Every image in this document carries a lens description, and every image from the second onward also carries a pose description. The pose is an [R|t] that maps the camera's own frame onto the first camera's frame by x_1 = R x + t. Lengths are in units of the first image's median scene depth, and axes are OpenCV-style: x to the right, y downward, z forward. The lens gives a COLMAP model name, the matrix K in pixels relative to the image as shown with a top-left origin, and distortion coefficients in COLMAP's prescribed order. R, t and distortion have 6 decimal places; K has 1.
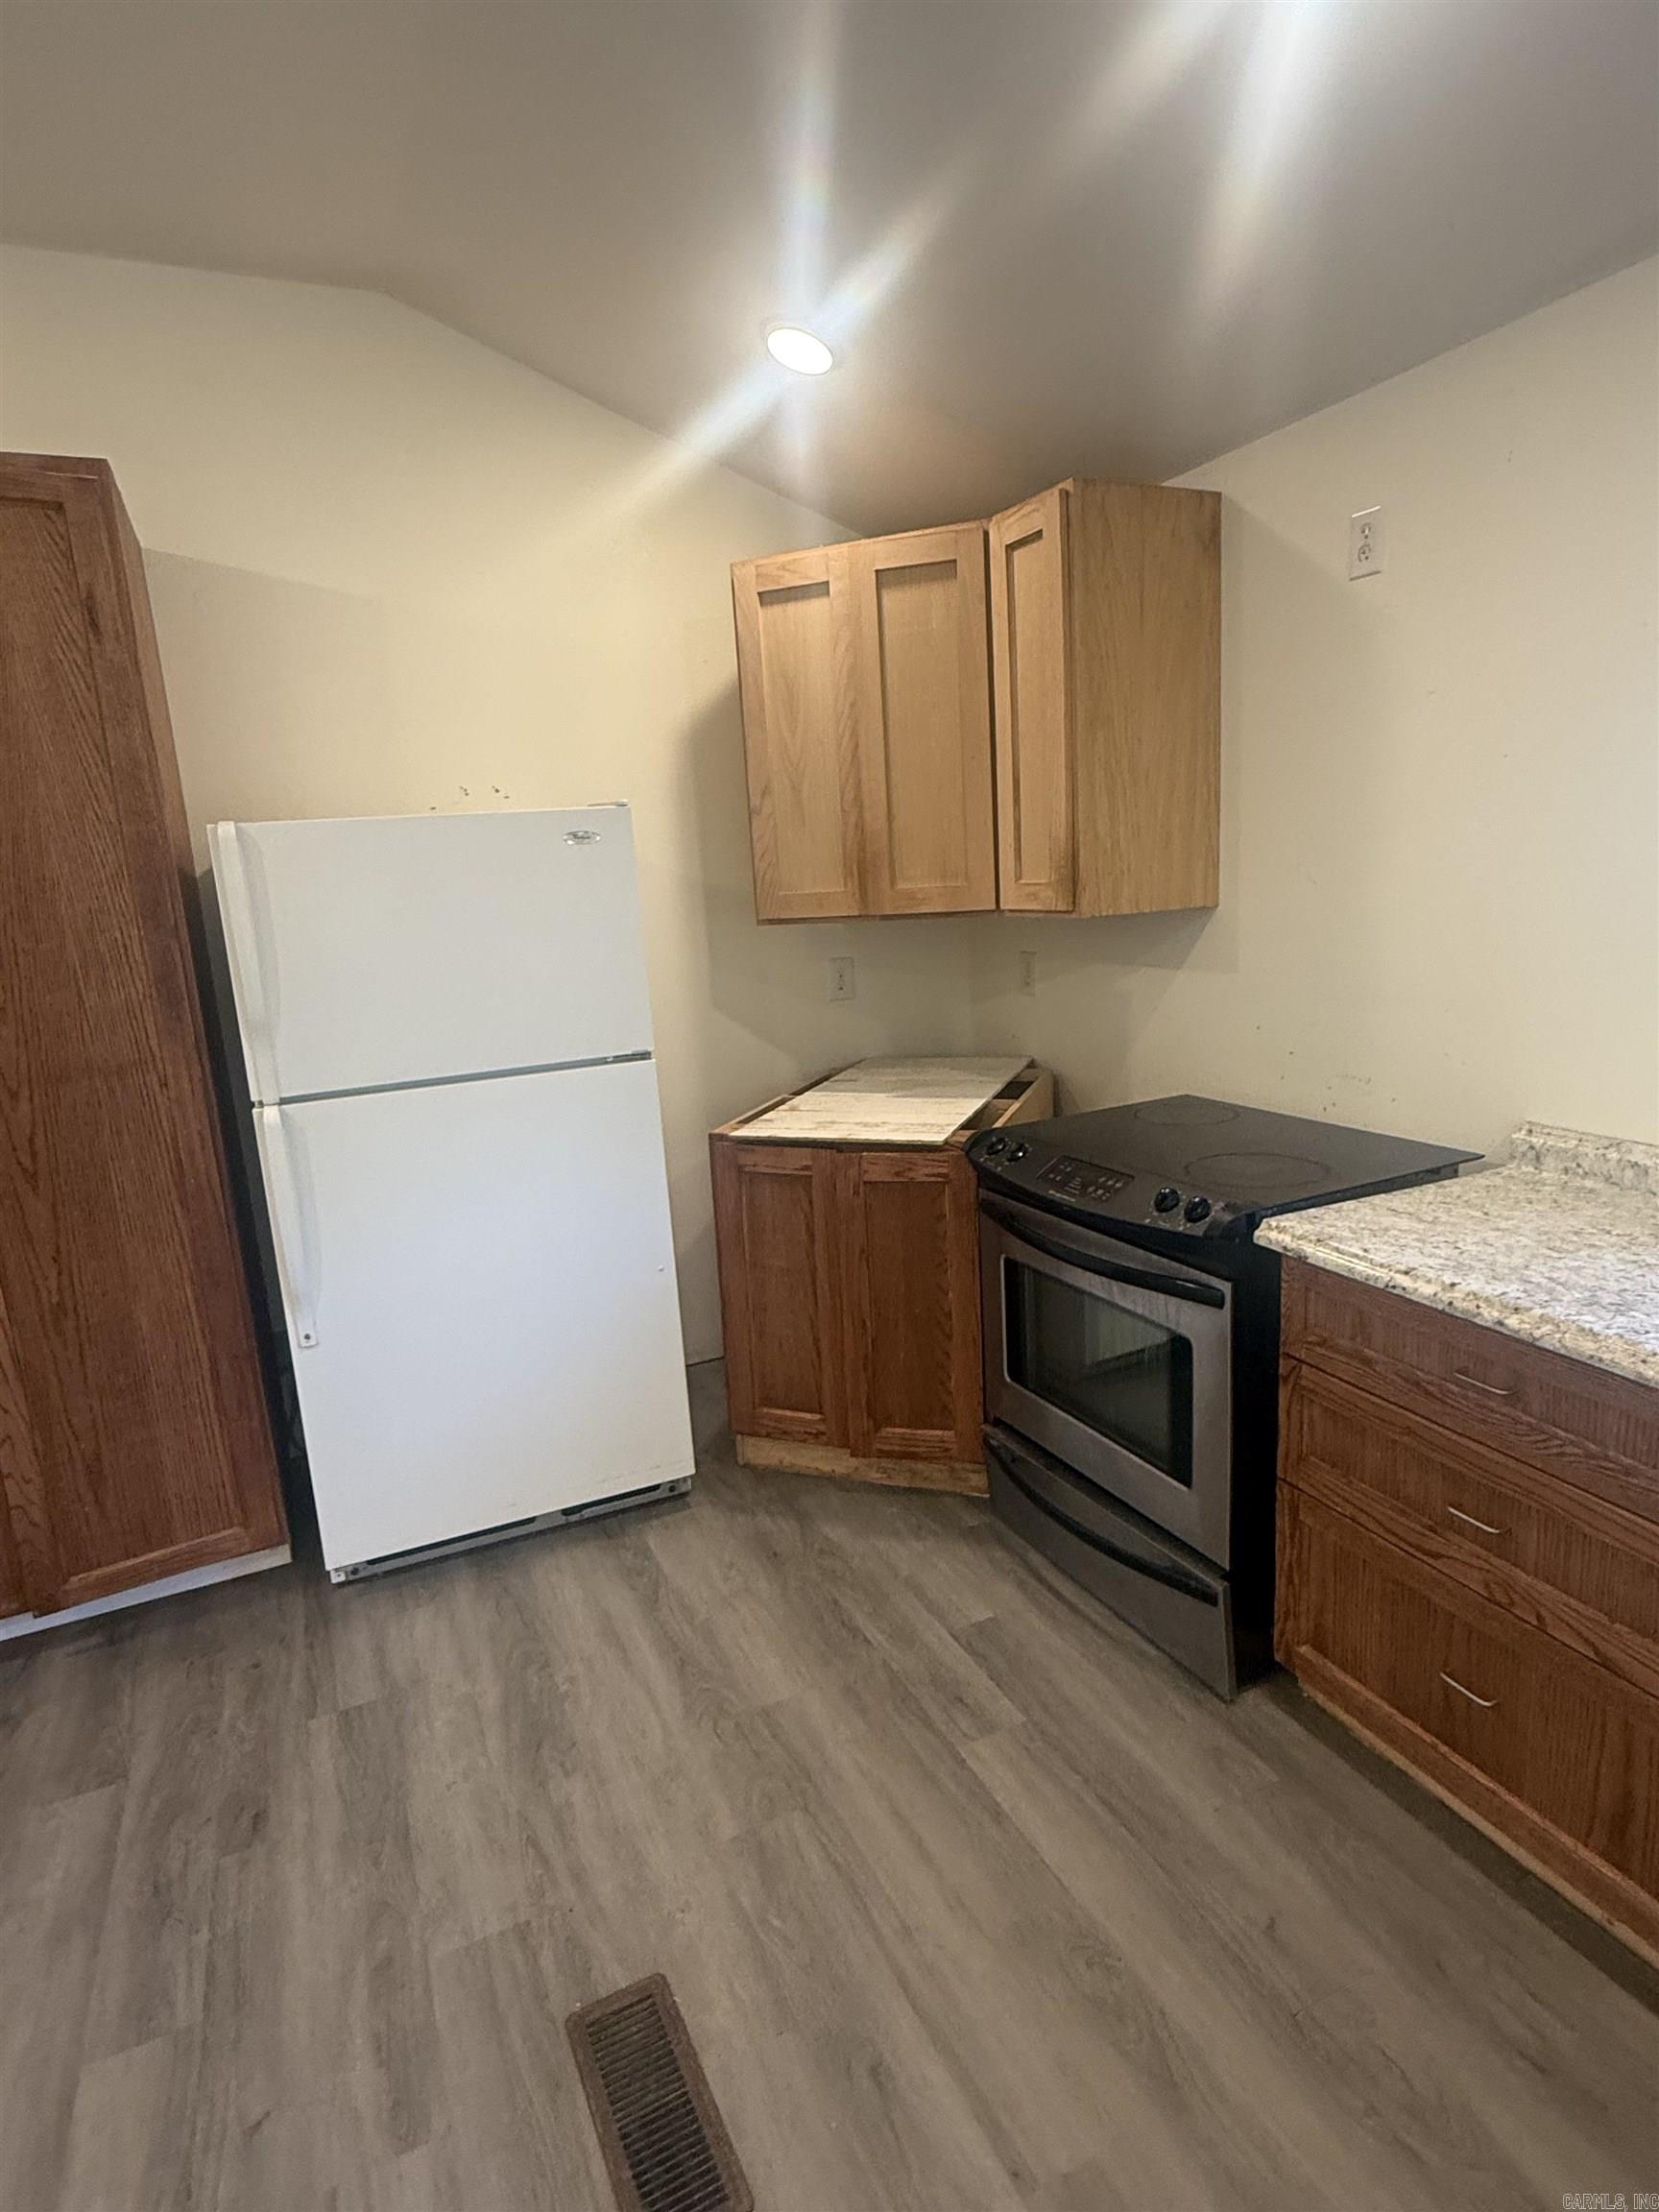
lens RADIAL K [[1174.5, 0, 823.0], [0, 1174.5, 1100.7], [0, 0, 1]] dist [-0.000778, -0.000135]
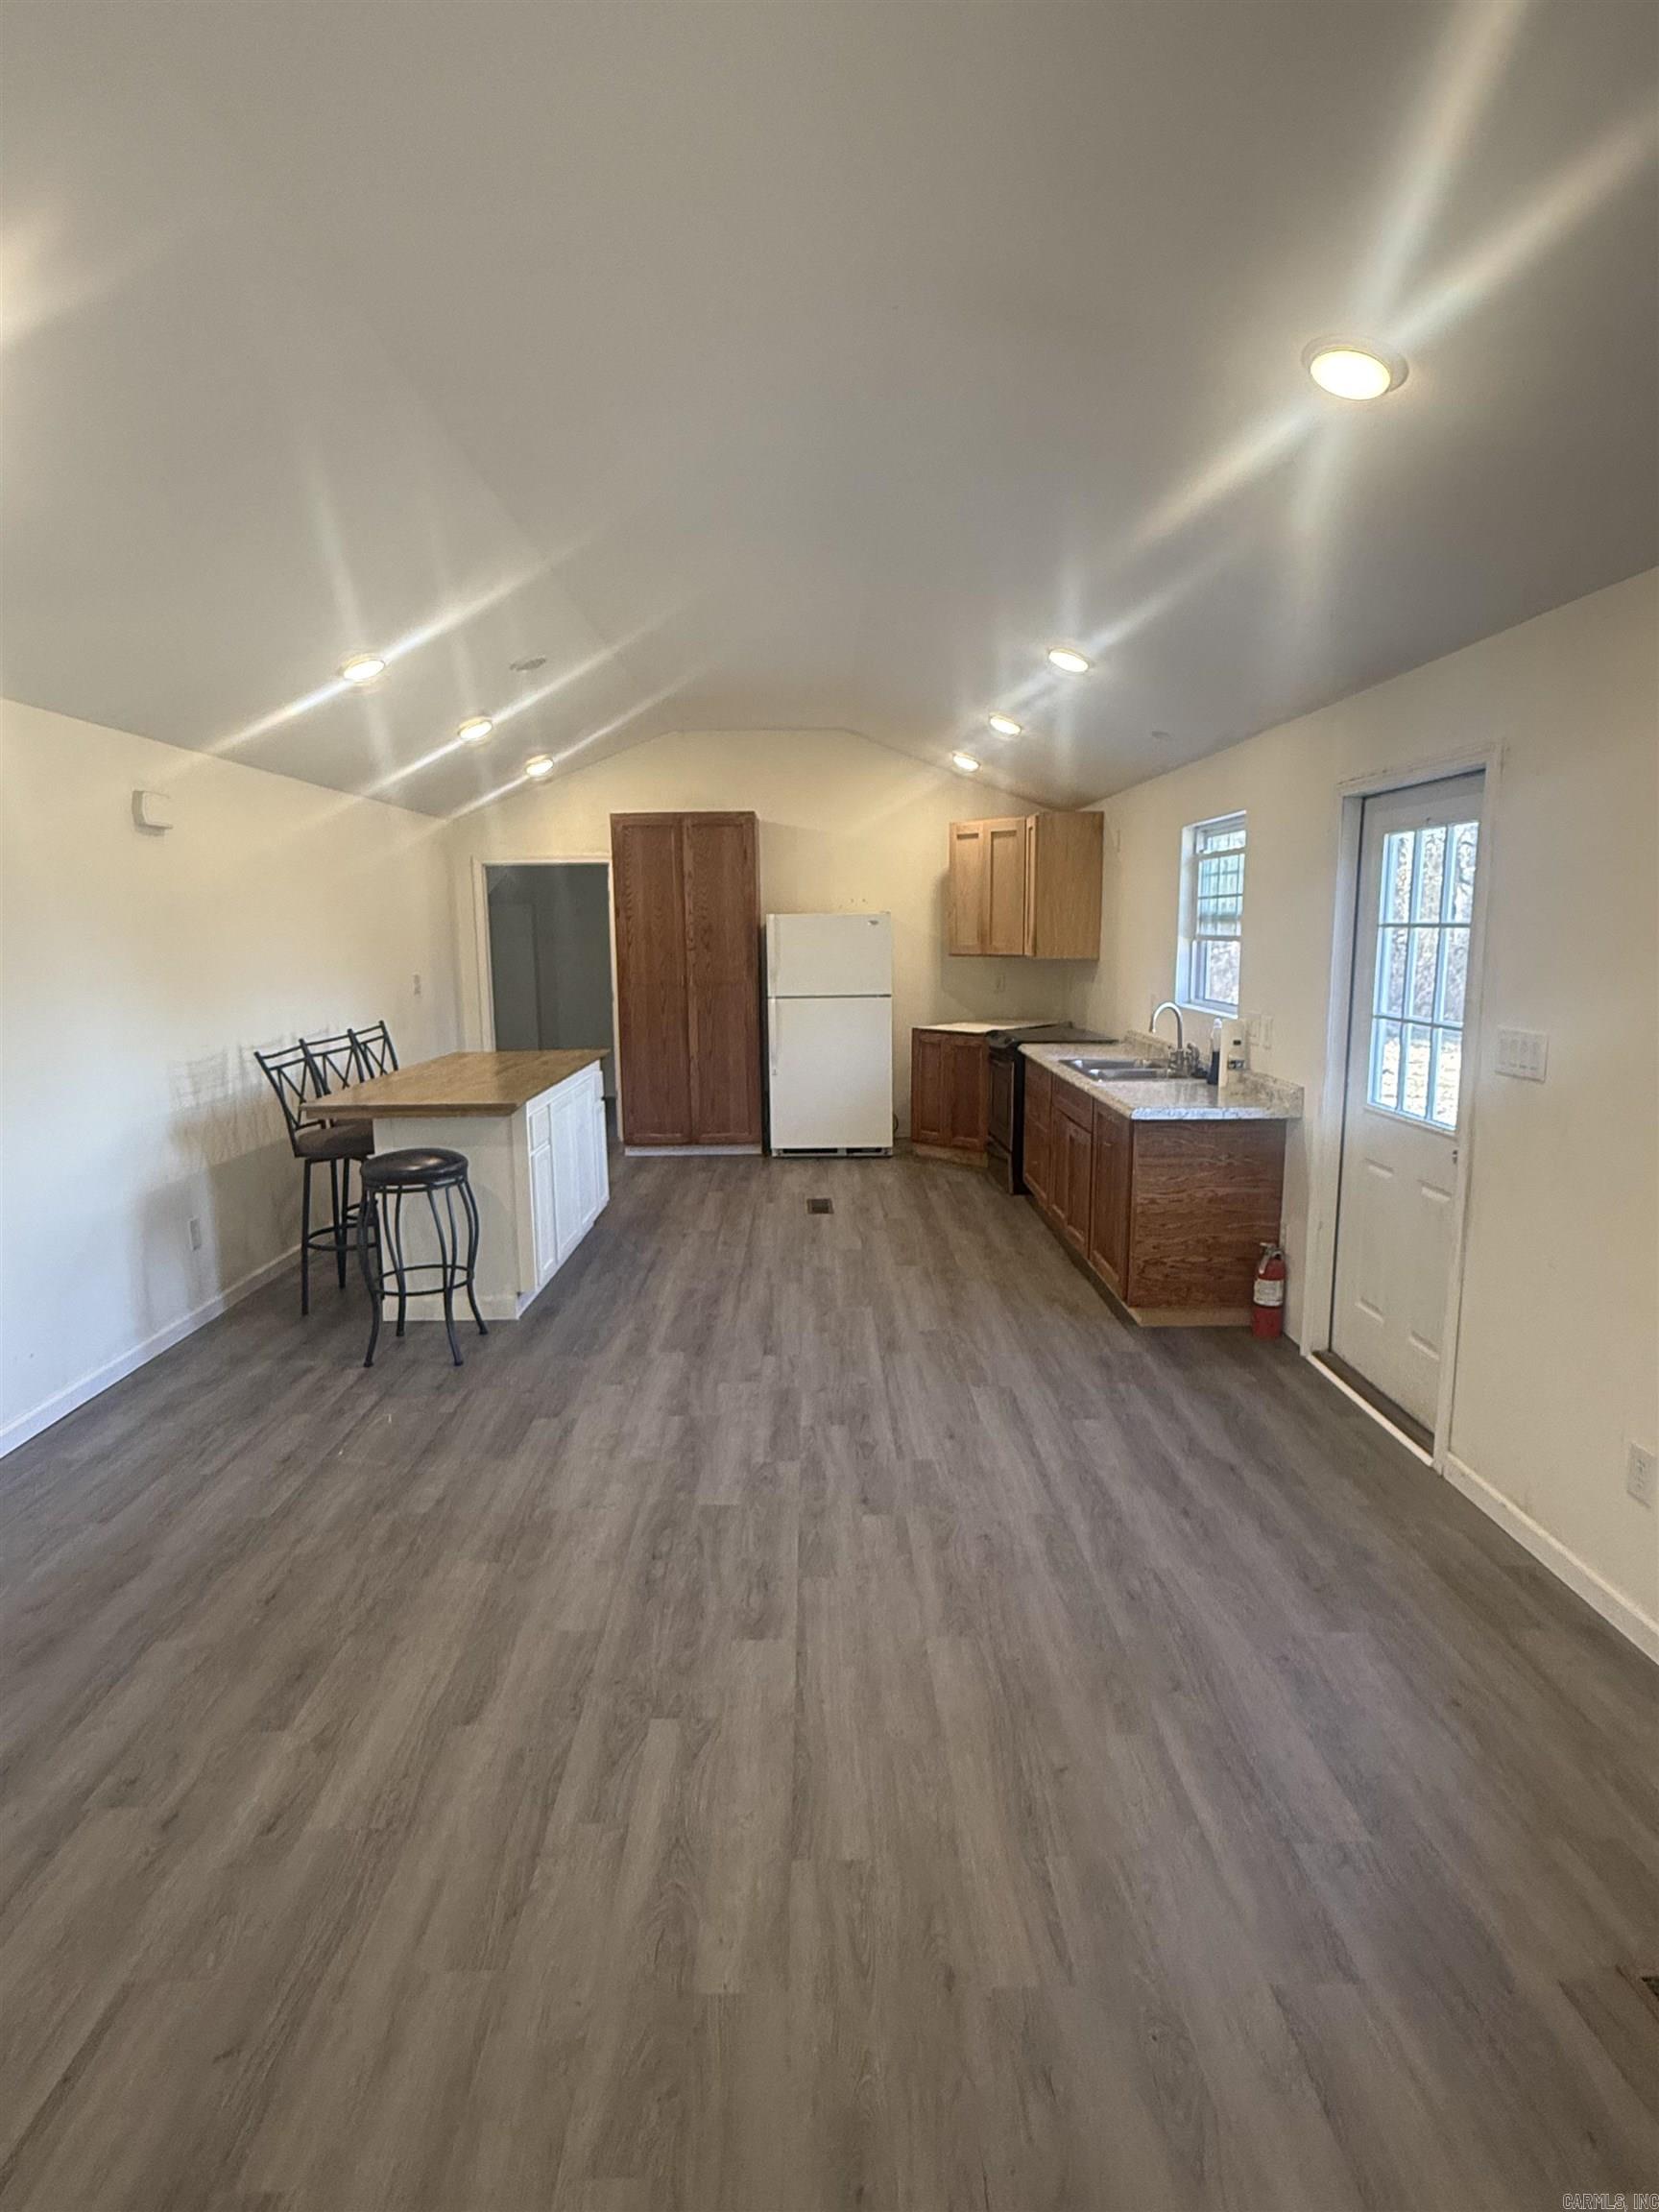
lens RADIAL K [[1174.5, 0, 834.4], [0, 1174.5, 1102.7], [0, 0, 1]] dist [-0.000778, -0.000135]
pose [[0.914064, 0.112456, -0.389667, 0.902012], [-0.124457, 0.992209, -0.005598, 0.260317], [0.386002, 0.053613, 0.920939, -1.755019]]
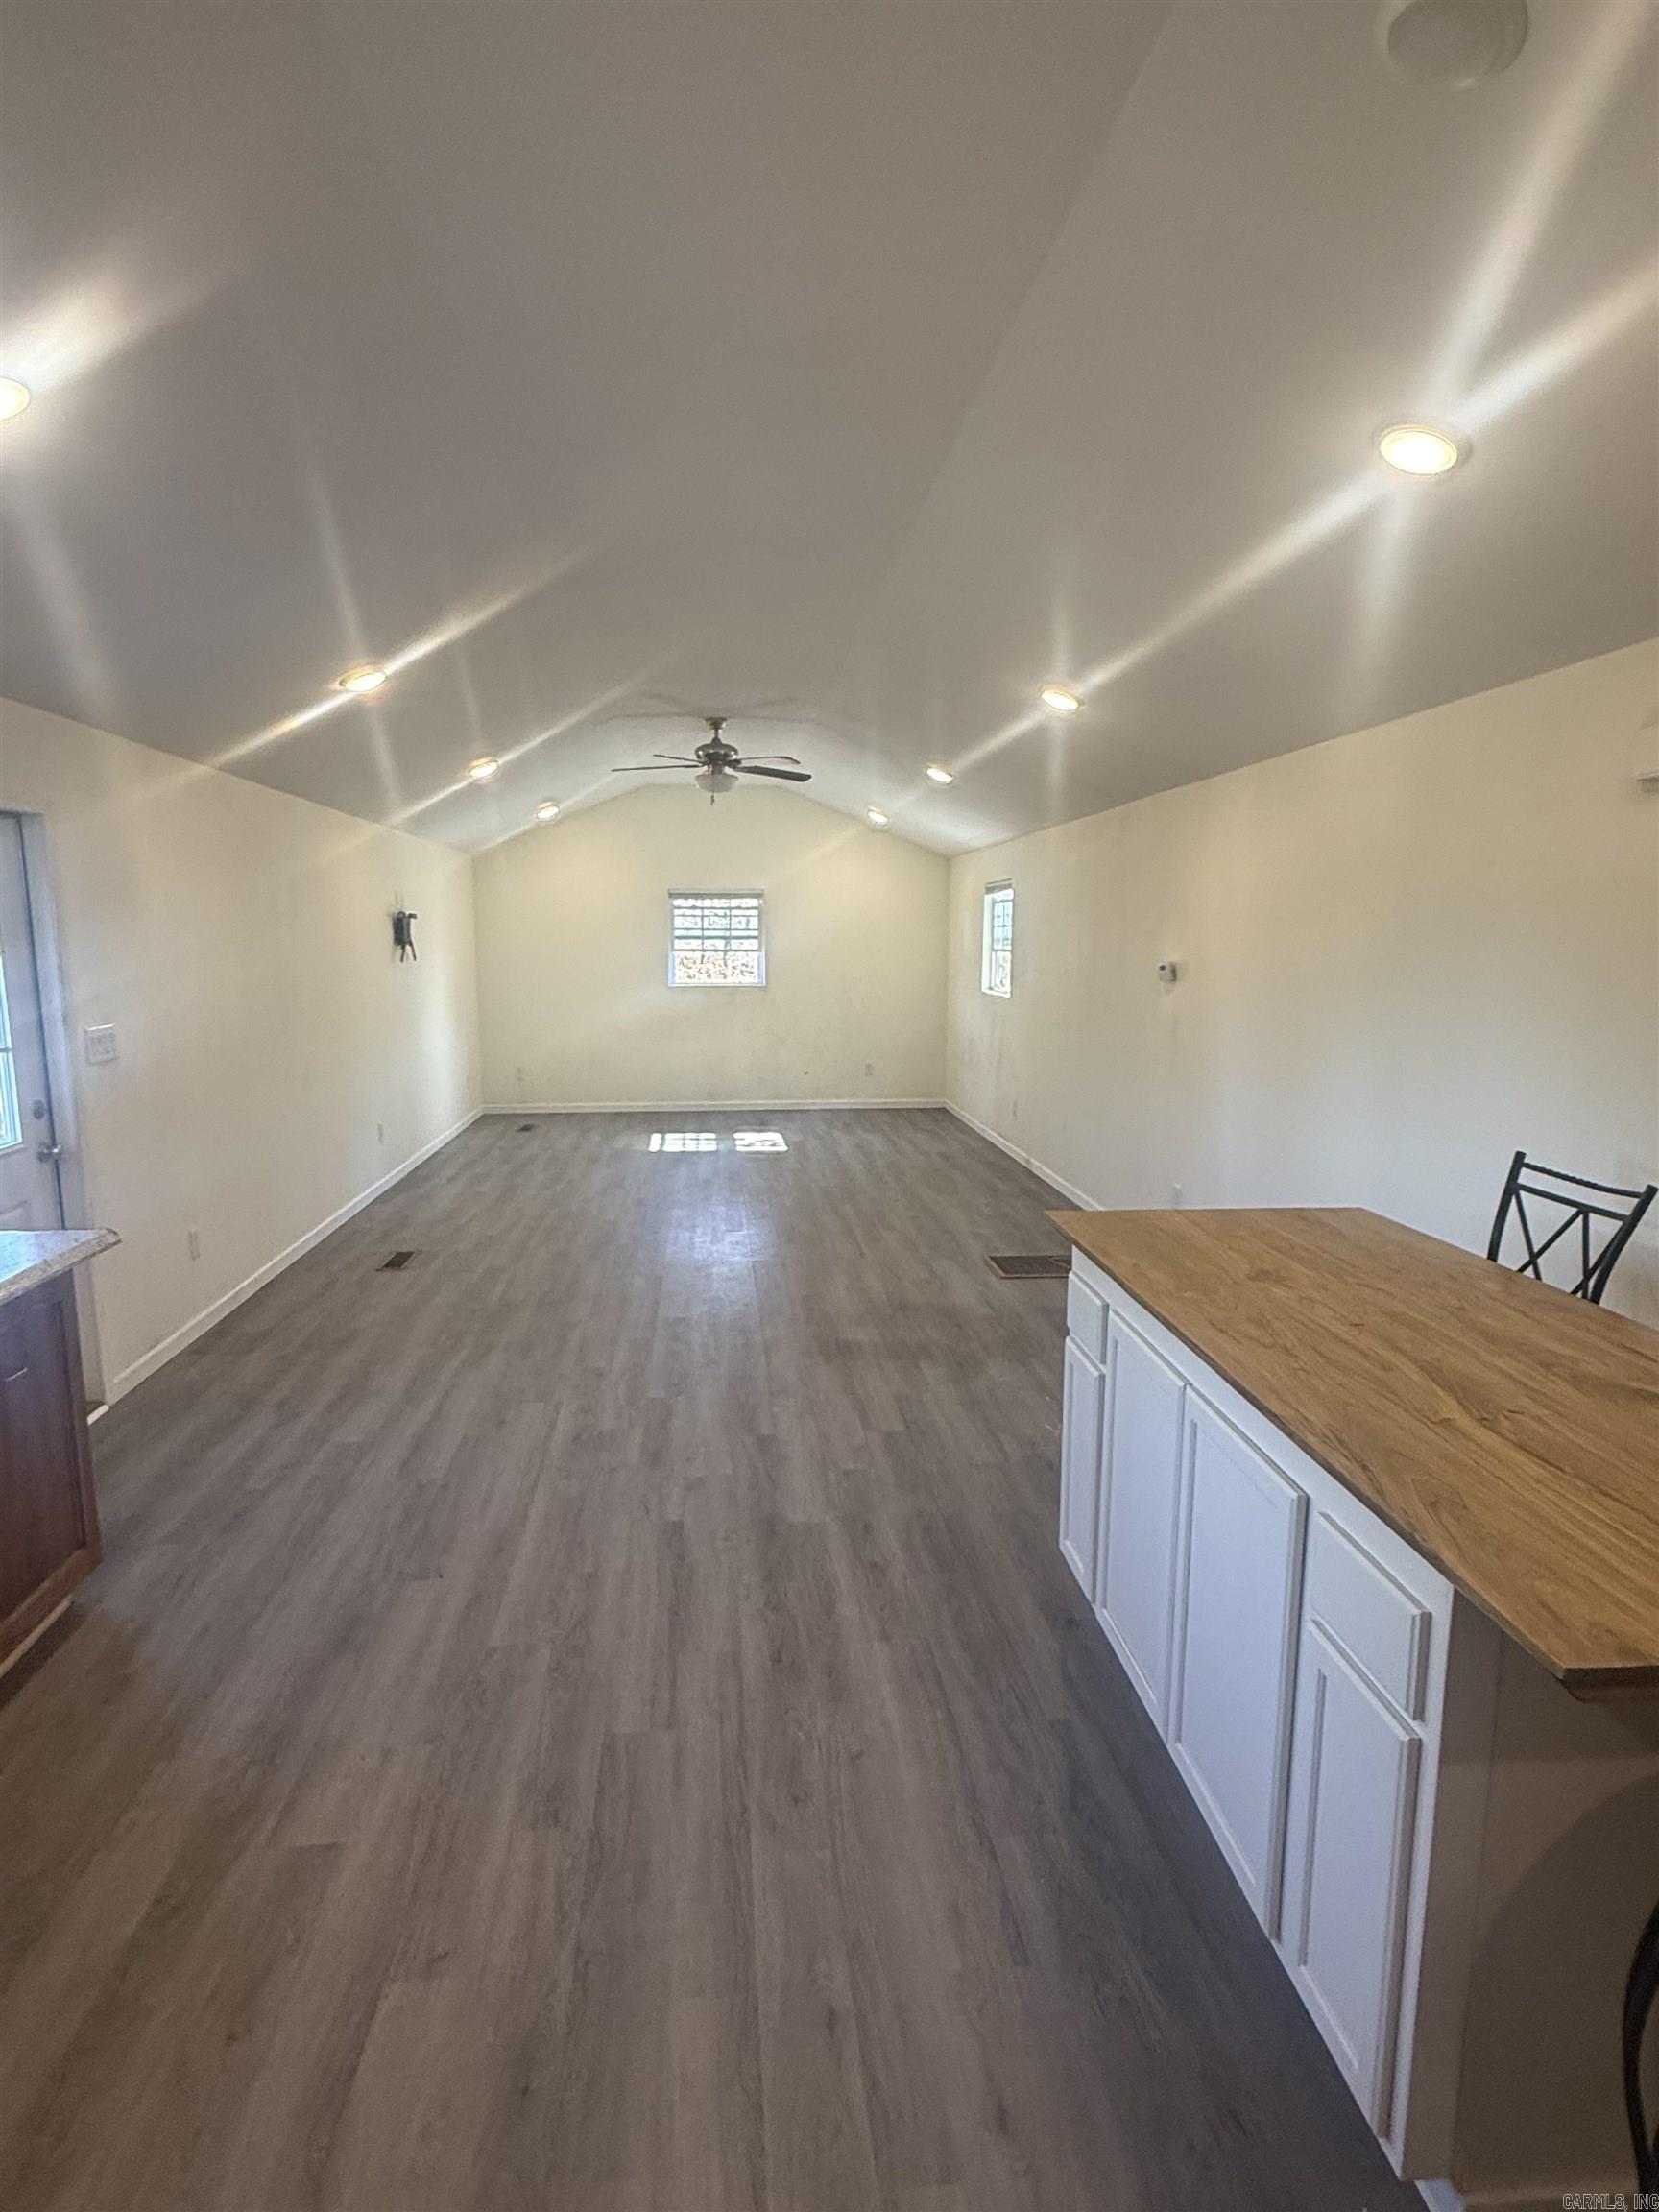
lens RADIAL K [[1174.5, 0, 819.5], [0, 1174.5, 1113.8], [0, 0, 1]] dist [-0.000778, -0.000135]
pose [[-0.940772, 0.010968, 0.338863, -0.695943], [0.122045, 0.943430, 0.308292, -0.264284], [-0.316312, 0.331389, -0.888891, 1.317152]]
